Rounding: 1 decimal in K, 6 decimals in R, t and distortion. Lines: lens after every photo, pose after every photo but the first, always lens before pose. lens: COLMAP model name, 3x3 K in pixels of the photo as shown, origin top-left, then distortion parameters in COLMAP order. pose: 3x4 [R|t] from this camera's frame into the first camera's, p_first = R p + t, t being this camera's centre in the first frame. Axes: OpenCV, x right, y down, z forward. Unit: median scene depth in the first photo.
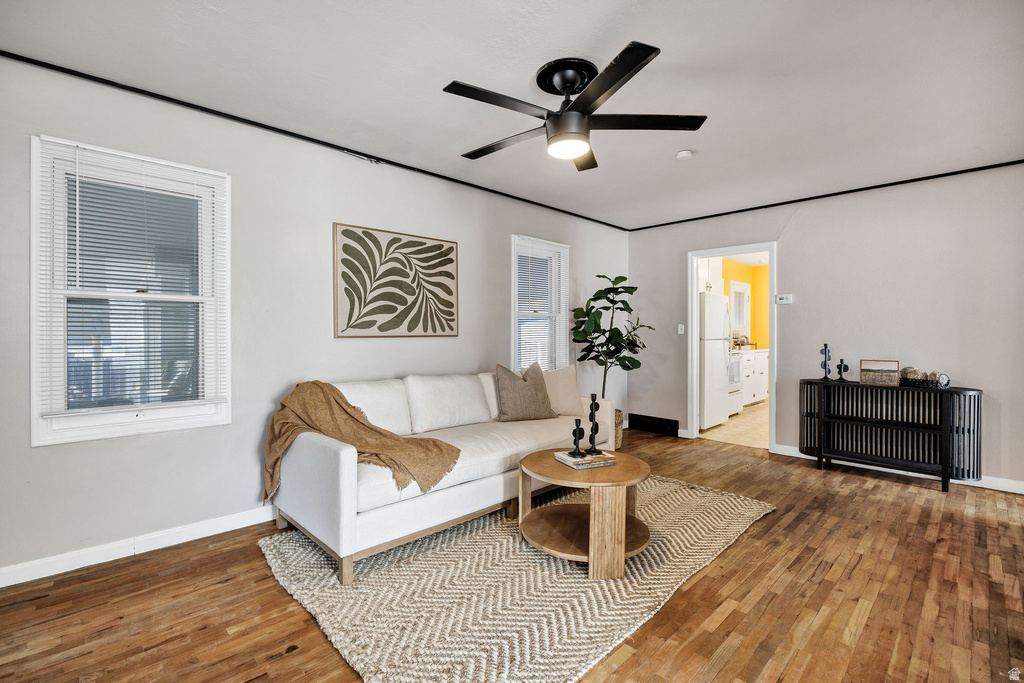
lens RADIAL K [[475.1, 0, 493.2], [0, 475.1, 335.4], [0, 0, 1]] dist [-0.018958, 0.001291]
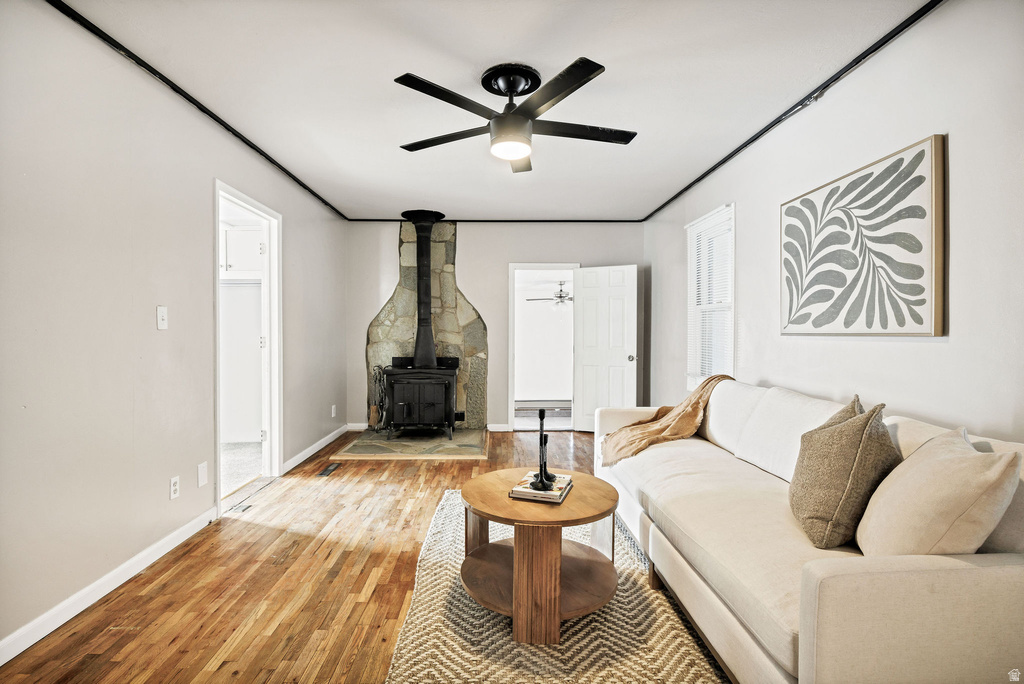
lens RADIAL K [[516.8, 0, 512.6], [0, 516.8, 335.1], [0, 0, 1]] dist [0.014042, -0.000423]
pose [[-0.677348, 0.007222, -0.735628, 0.653223], [-0.002017, 0.999930, 0.011674, -0.004734], [0.735660, 0.009391, -0.677286, 1.172049]]
